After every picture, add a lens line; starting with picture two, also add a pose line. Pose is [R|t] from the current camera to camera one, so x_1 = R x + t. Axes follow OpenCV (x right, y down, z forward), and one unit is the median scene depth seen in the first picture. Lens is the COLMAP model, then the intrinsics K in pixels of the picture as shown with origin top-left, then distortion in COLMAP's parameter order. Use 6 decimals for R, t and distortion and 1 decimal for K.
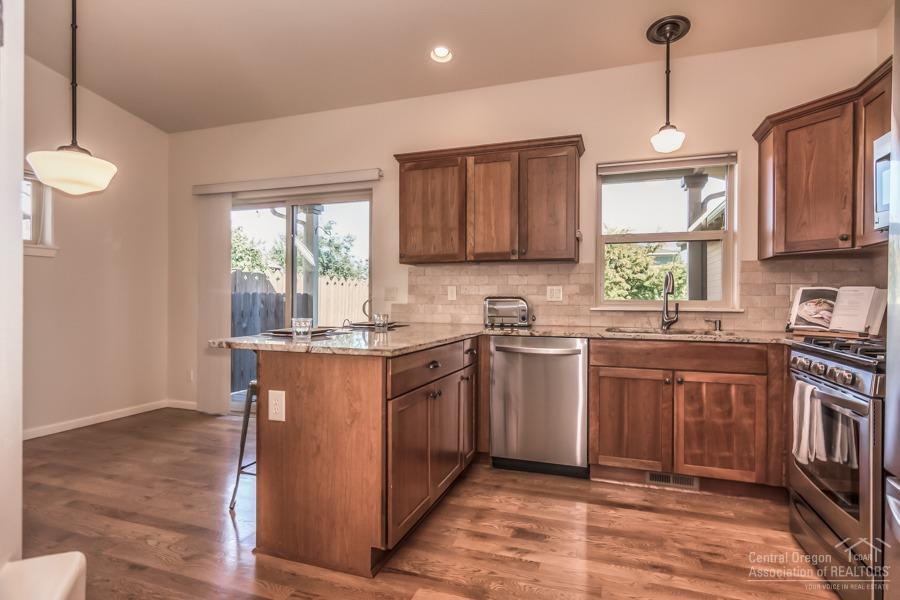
lens RADIAL K [[472.7, 0, 445.0], [0, 472.7, 298.9], [0, 0, 1]] dist [-0.002618, 0.001994]
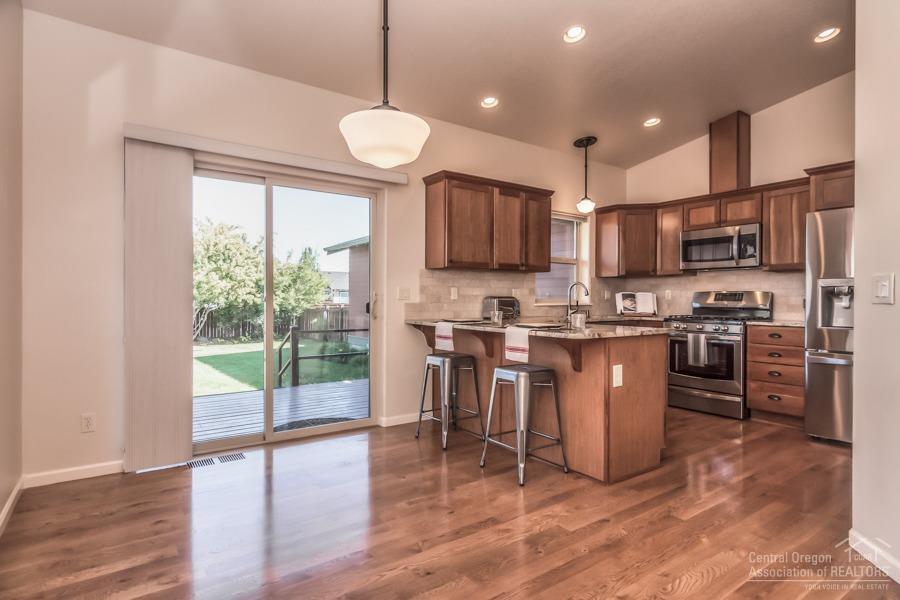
lens RADIAL K [[472.7, 0, 450.0], [0, 472.7, 300.2], [0, 0, 1]] dist [-0.002618, 0.001994]
pose [[0.576368, -0.006863, 0.817162, -1.173044], [-0.001671, 0.999953, 0.009577, -0.008141], [-0.817189, -0.006885, 0.576329, 0.391011]]
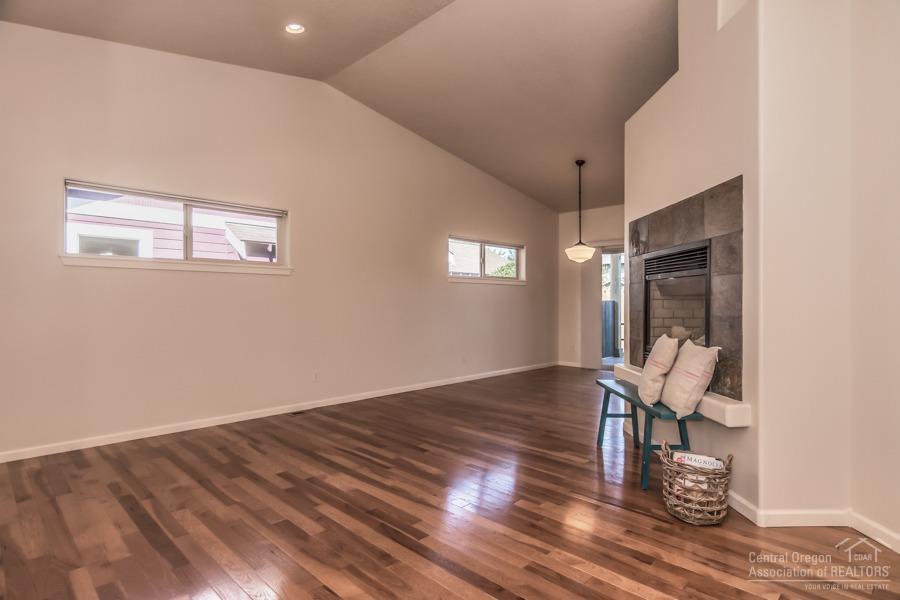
lens RADIAL K [[472.7, 0, 454.0], [0, 472.7, 302.1], [0, 0, 1]] dist [-0.002618, 0.001994]
pose [[0.909084, -0.003603, -0.416598, -0.317096], [0.003684, 0.999993, -0.000608, -0.020870], [0.416597, -0.000983, 0.909091, -1.233401]]
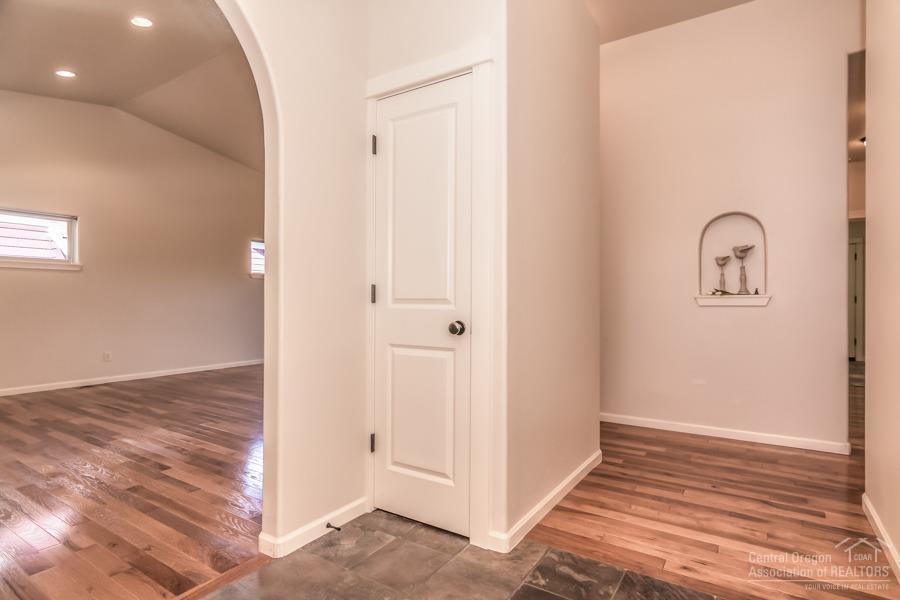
lens RADIAL K [[472.7, 0, 446.3], [0, 472.7, 303.9], [0, 0, 1]] dist [-0.002618, 0.001994]
pose [[0.972081, -0.003361, -0.234622, 0.402859], [0.005918, 0.999931, 0.010195, 0.004812], [0.234571, -0.011299, 0.972033, -1.514141]]
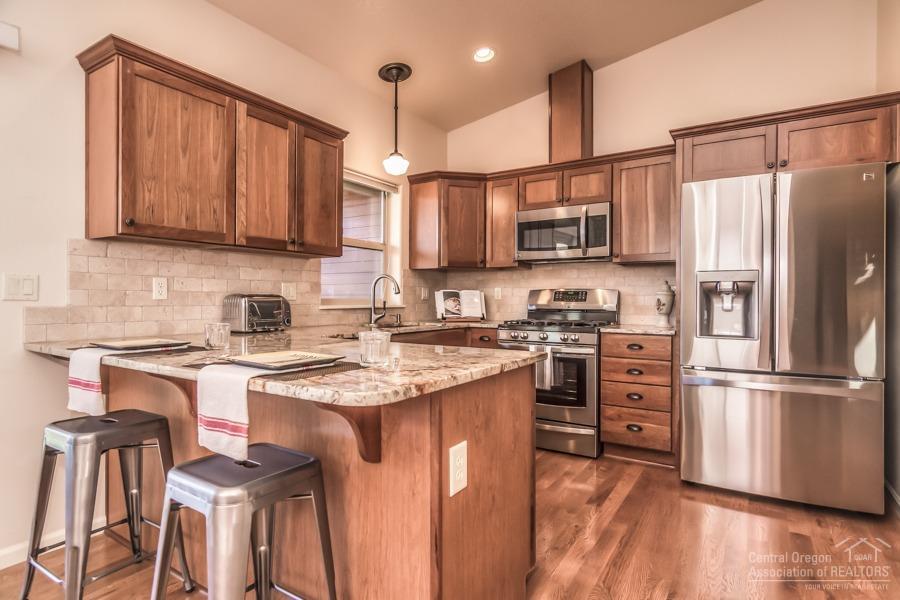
lens RADIAL K [[472.7, 0, 451.7], [0, 472.7, 301.0], [0, 0, 1]] dist [-0.002618, 0.001994]
pose [[0.222646, -0.008855, 0.974859, -0.639396], [-0.003818, 0.999943, 0.009955, -0.003848], [-0.974892, -0.005938, 0.222600, 0.567423]]
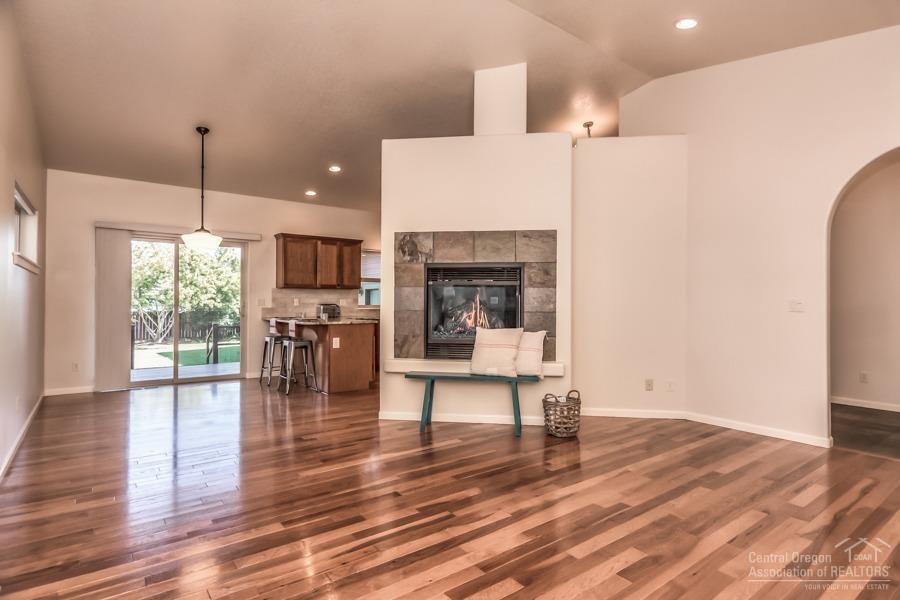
lens RADIAL K [[472.7, 0, 448.6], [0, 472.7, 305.1], [0, 0, 1]] dist [-0.002618, 0.001994]
pose [[0.554043, -0.008395, 0.832445, -1.576248], [-0.002722, 0.999926, 0.011896, -0.030968], [-0.832483, -0.008857, 0.553979, -0.788243]]
